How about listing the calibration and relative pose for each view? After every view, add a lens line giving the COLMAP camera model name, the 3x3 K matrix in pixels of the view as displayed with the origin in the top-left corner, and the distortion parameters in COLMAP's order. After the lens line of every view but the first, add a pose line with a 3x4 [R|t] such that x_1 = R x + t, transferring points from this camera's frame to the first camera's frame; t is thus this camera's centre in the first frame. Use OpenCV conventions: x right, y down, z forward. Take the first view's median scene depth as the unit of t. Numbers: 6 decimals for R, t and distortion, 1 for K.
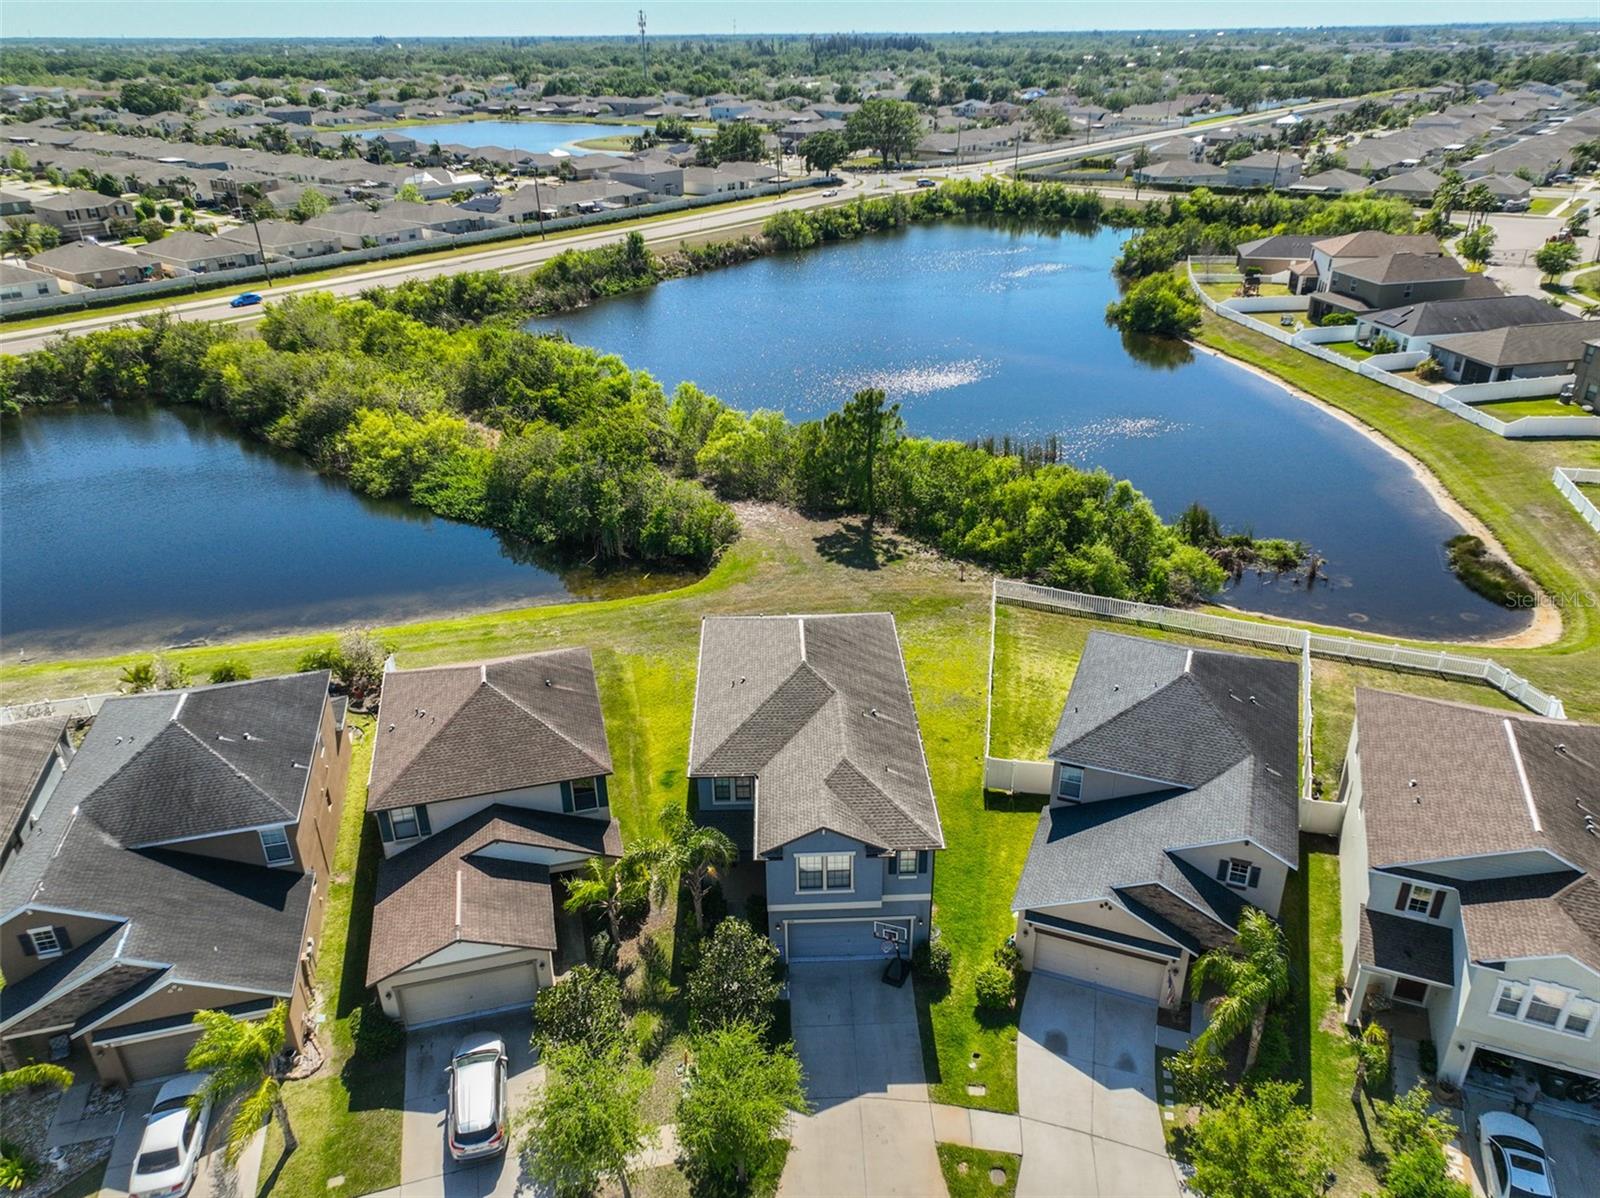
lens RADIAL K [[1112.7, 0, 808.1], [0, 1112.7, 599.6], [0, 0, 1]] dist [0.004144, 0.009239]
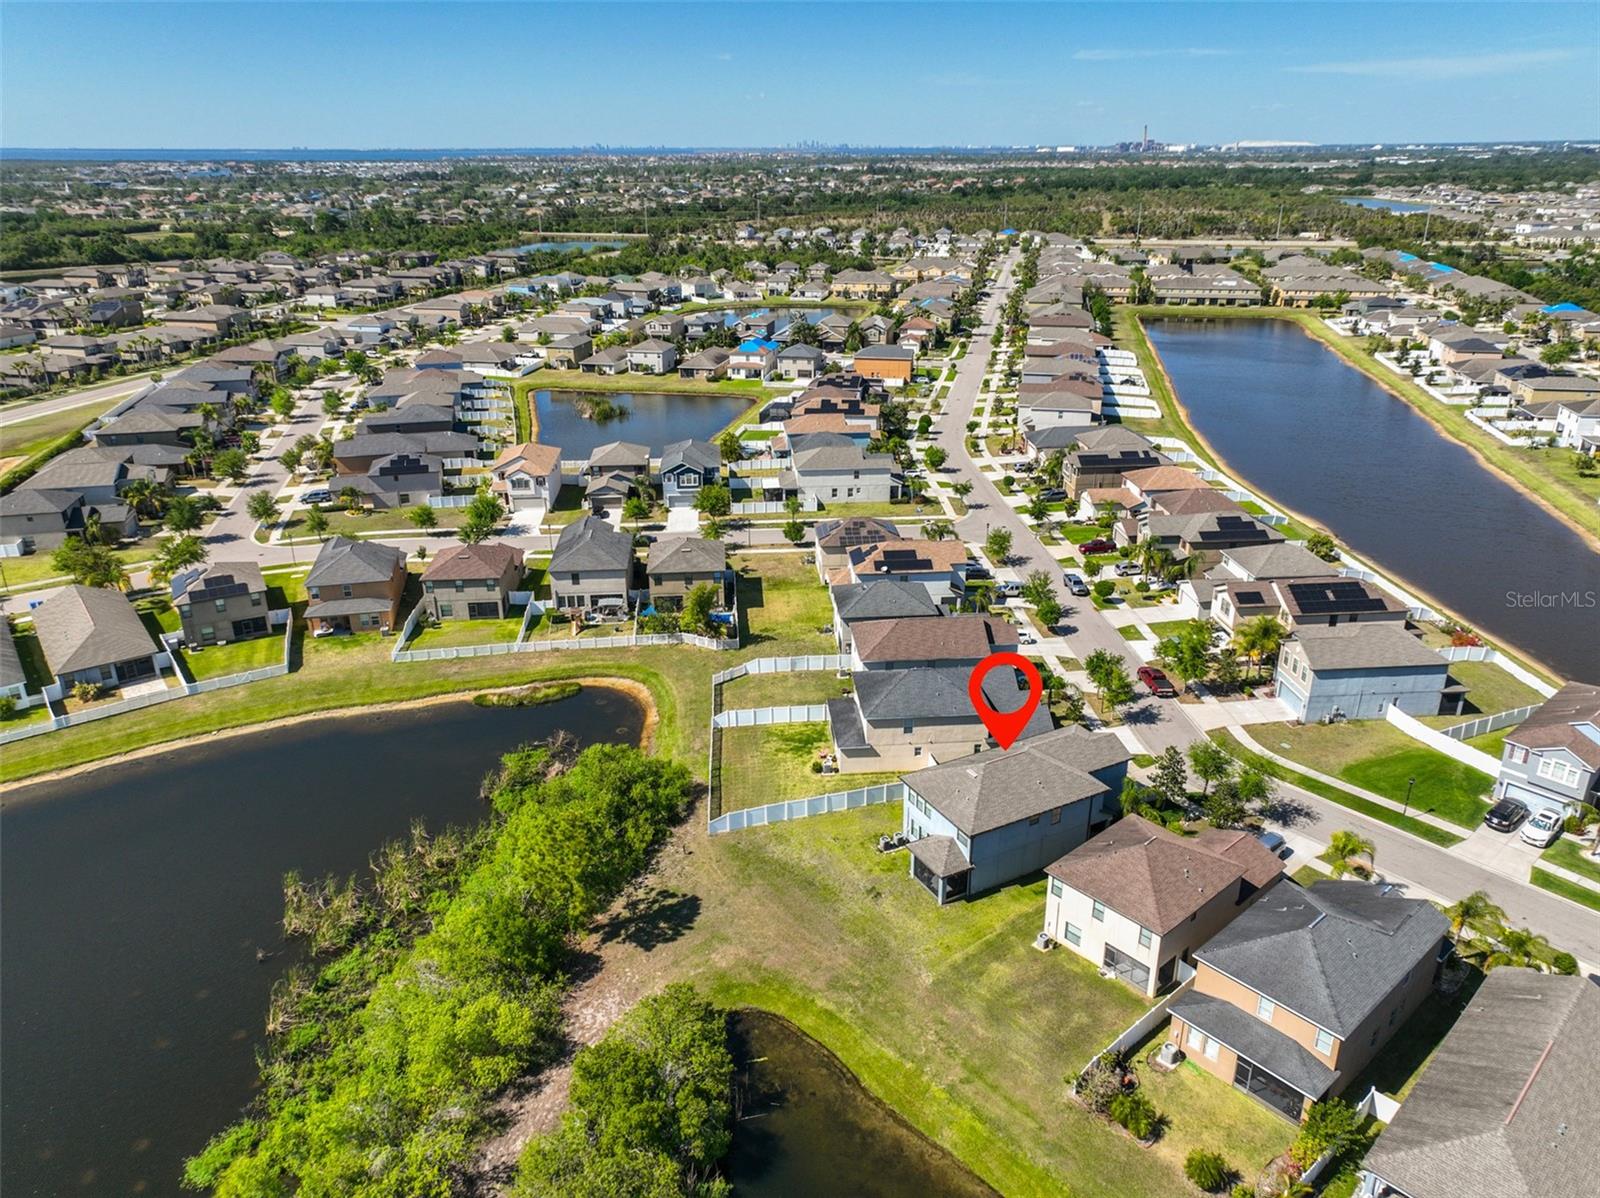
lens RADIAL K [[1112.7, 0, 808.1], [0, 1112.7, 599.6], [0, 0, 1]] dist [0.004144, 0.009239]
pose [[-0.443848, -0.325085, 0.835056, -0.860600], [0.414032, 0.752048, 0.512837, -0.811441], [-0.794718, 0.573361, -0.199199, 0.997857]]
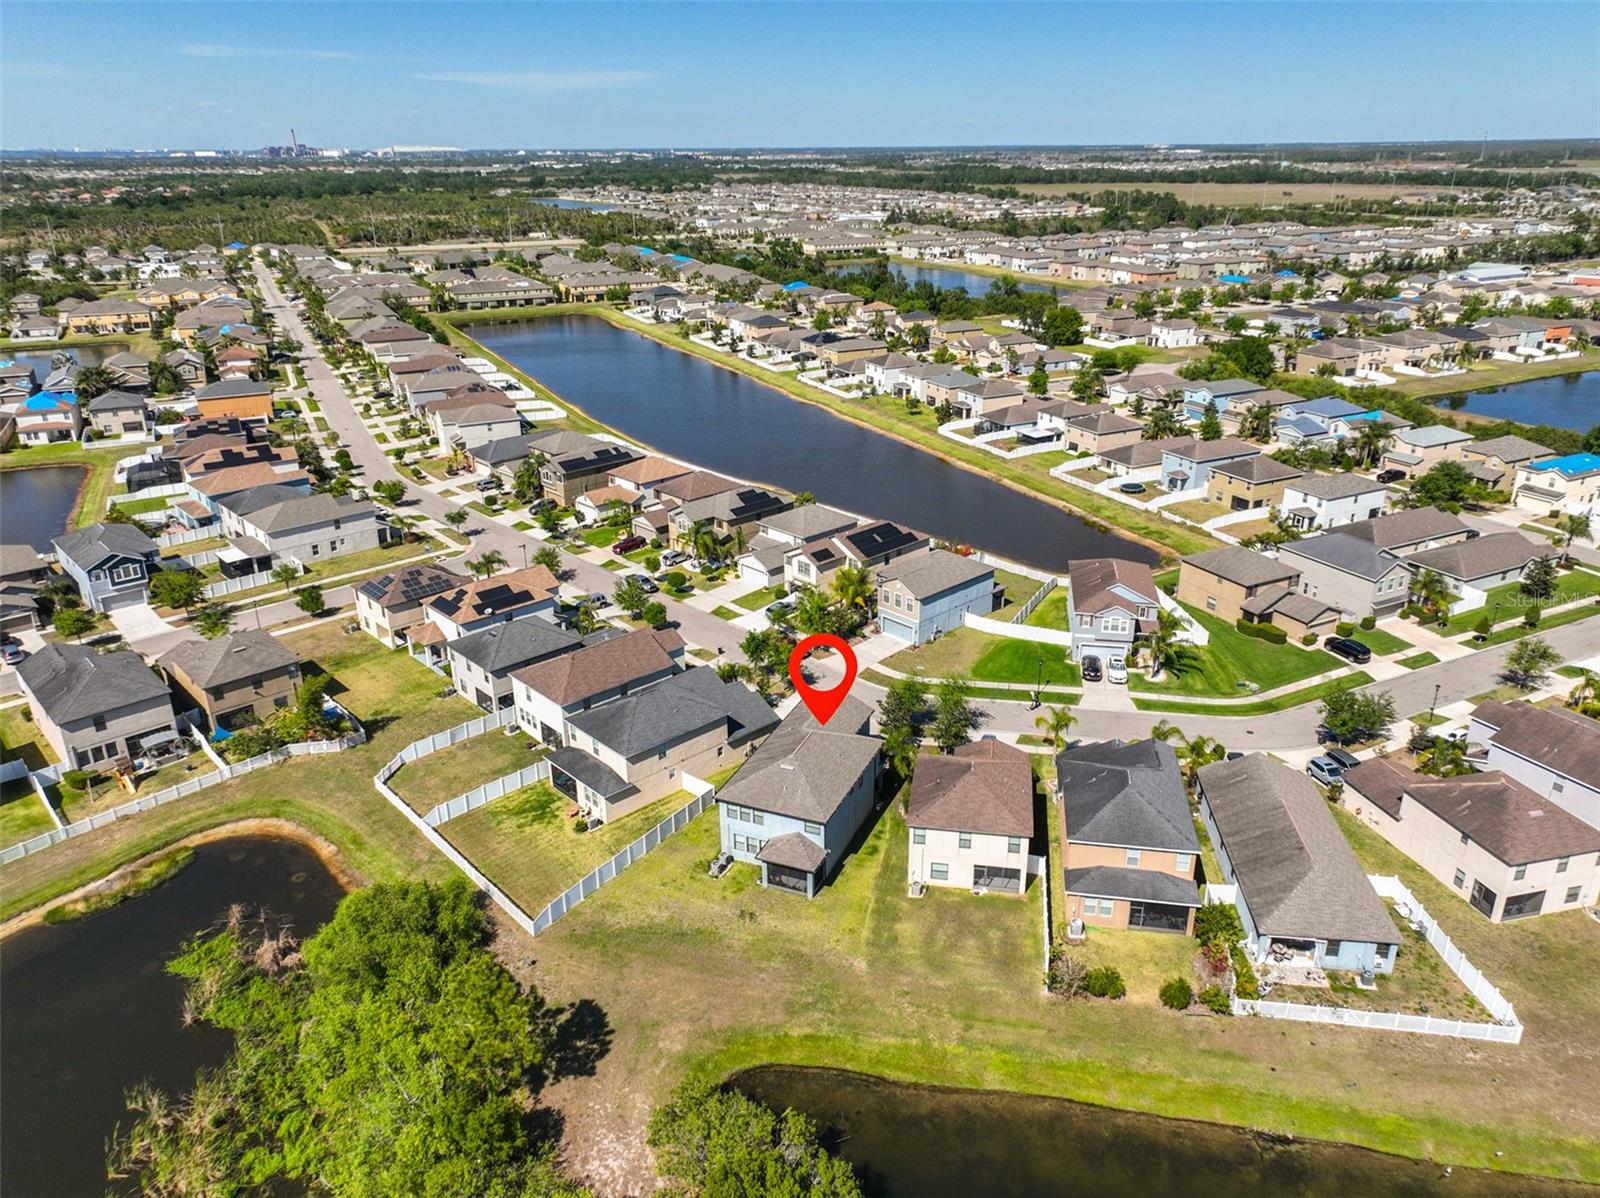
lens RADIAL K [[1112.7, 0, 808.1], [0, 1112.7, 599.6], [0, 0, 1]] dist [0.004144, 0.009239]
pose [[-0.908101, -0.142283, 0.393838, -0.478629], [0.203560, 0.671914, 0.712106, -0.971756], [-0.365946, 0.726834, -0.581203, 1.291752]]
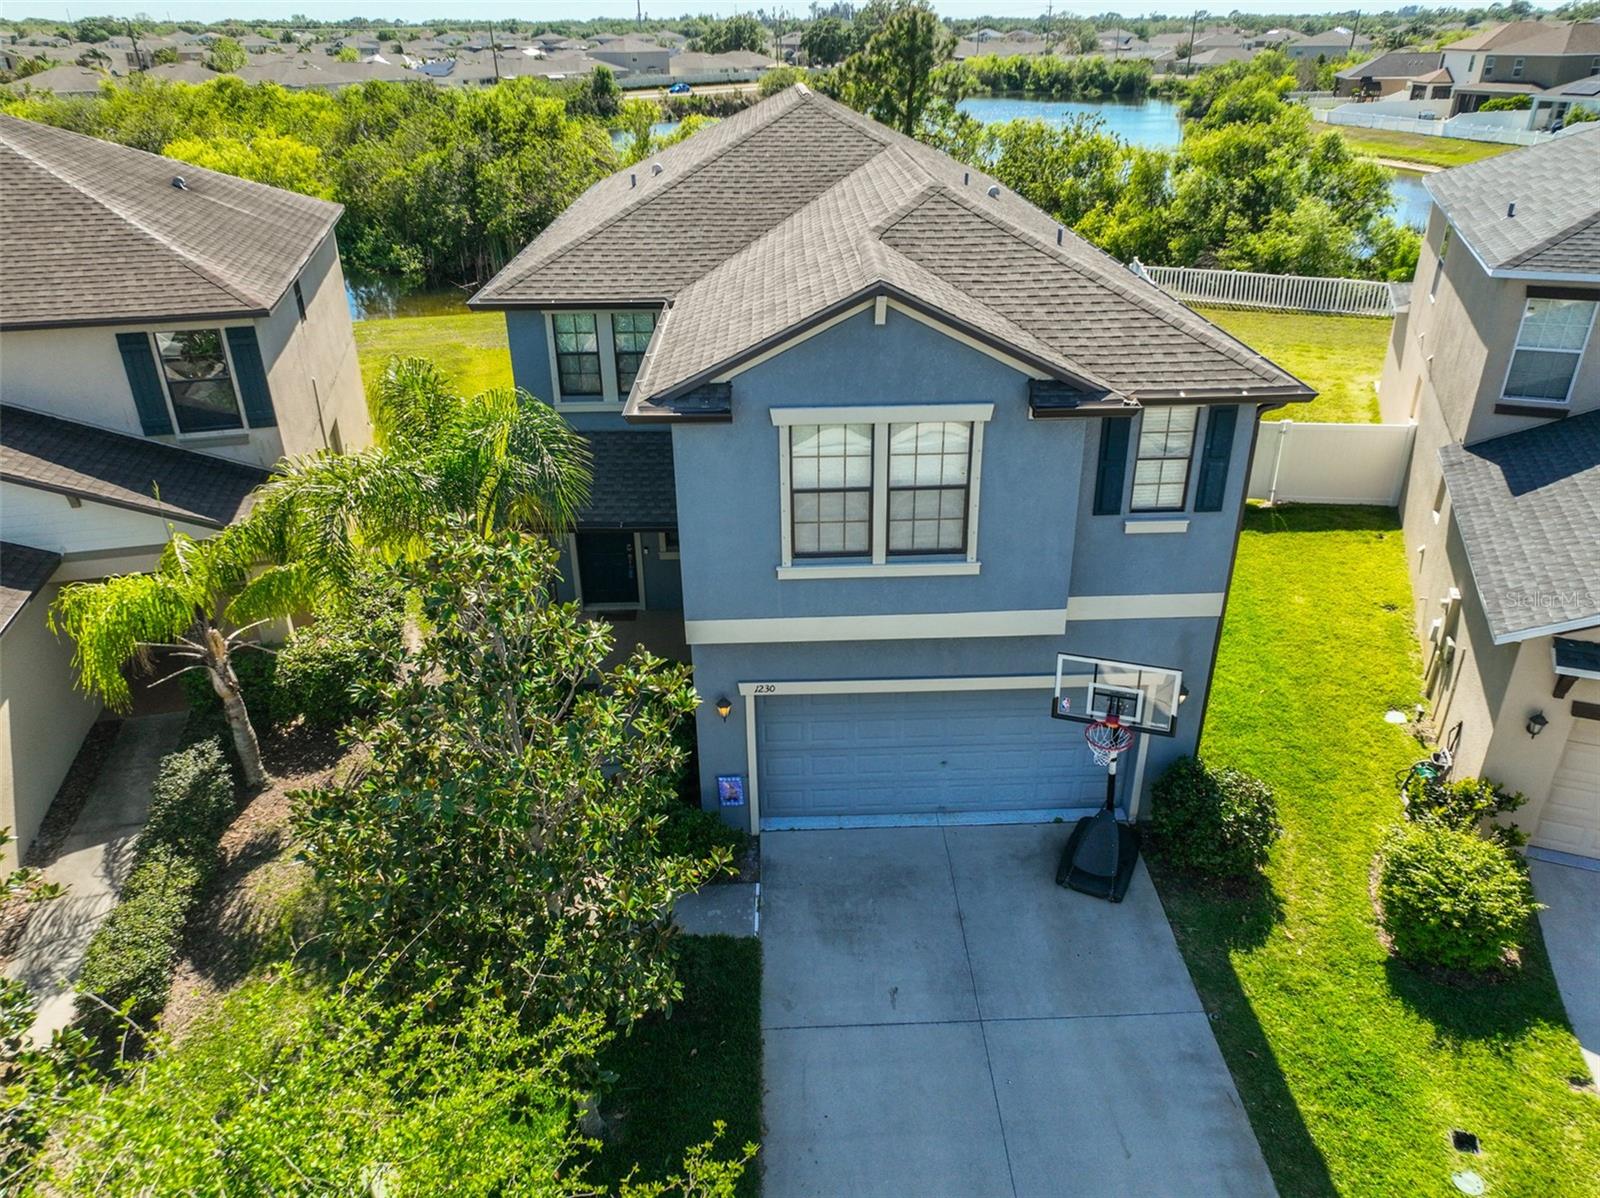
lens RADIAL K [[1112.7, 0, 808.1], [0, 1112.7, 599.6], [0, 0, 1]] dist [0.004144, 0.009239]
pose [[0.999998, 0.000548, -0.001762, -0.001817], [-0.000539, 0.999987, 0.005043, 0.152636], [0.001765, -0.005043, 0.999986, 0.400798]]
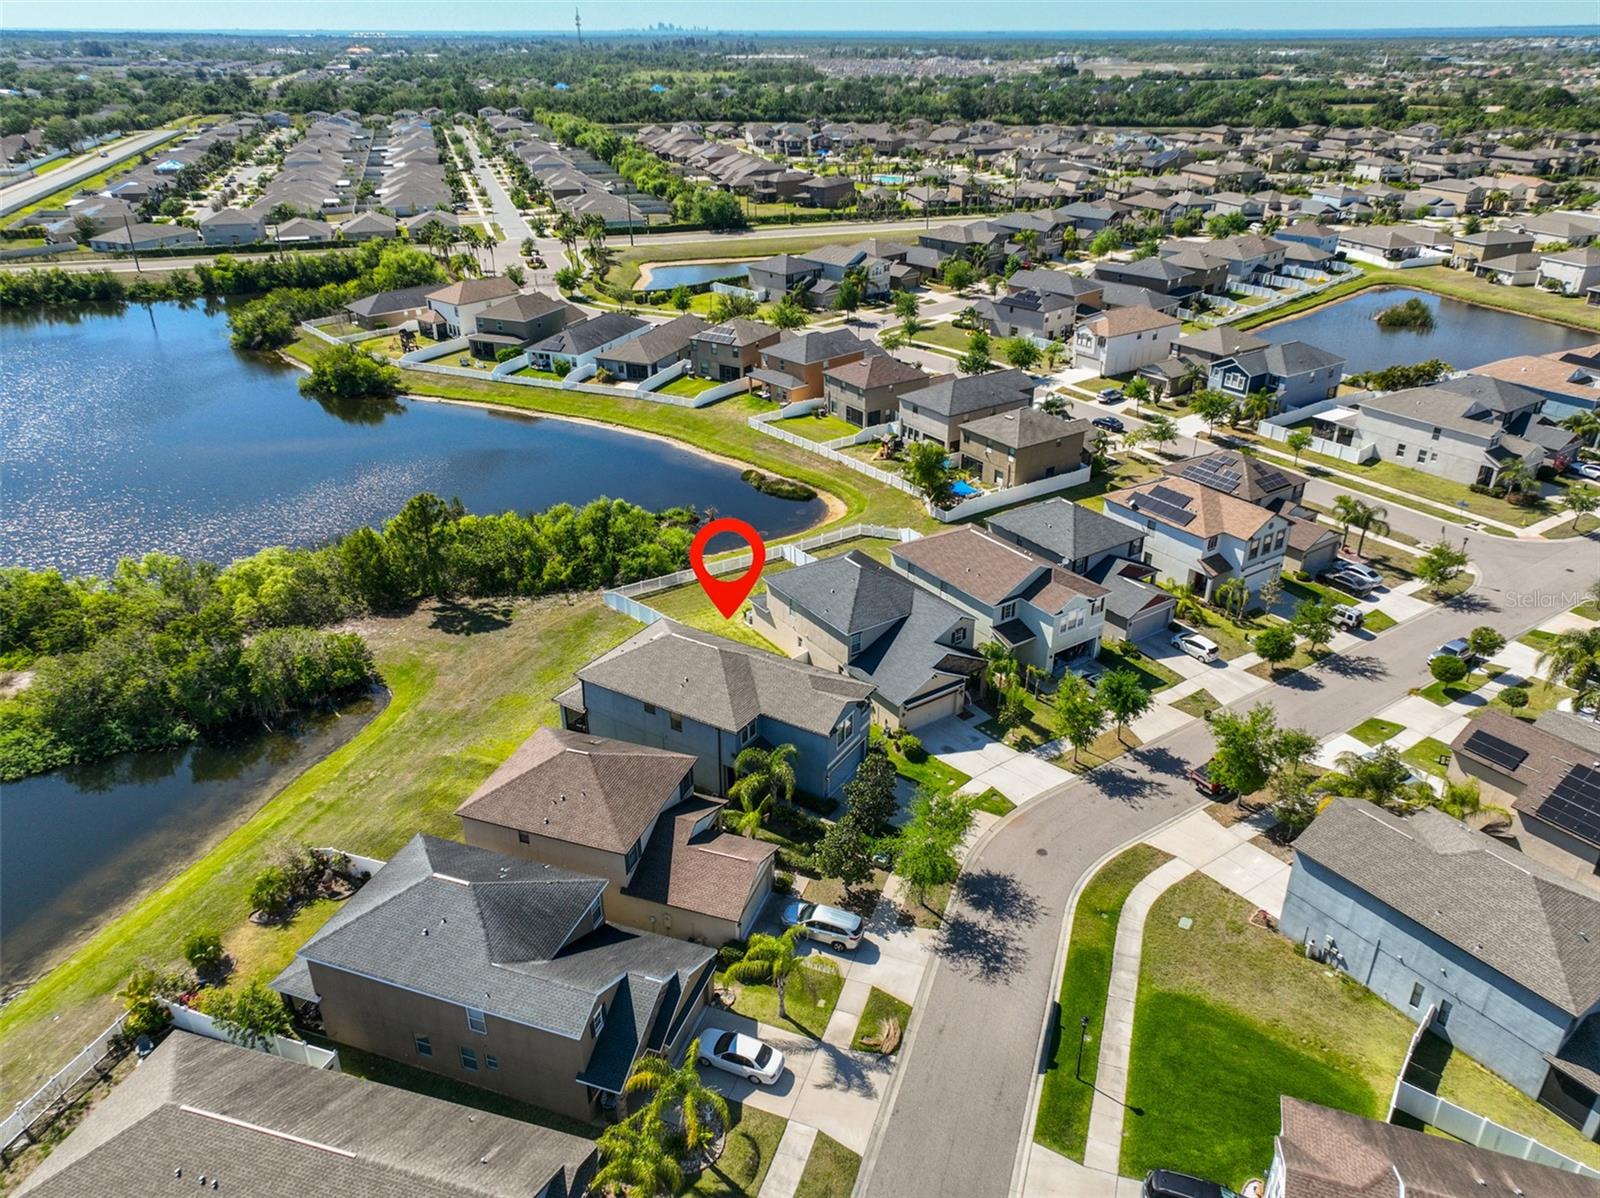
lens RADIAL K [[1112.7, 0, 808.1], [0, 1112.7, 599.6], [0, 0, 1]] dist [0.004144, 0.009239]
pose [[0.558757, -0.367116, 0.743651, -0.699168], [0.370667, 0.912690, 0.172056, -0.149152], [-0.741887, 0.179509, 0.646049, -0.069671]]
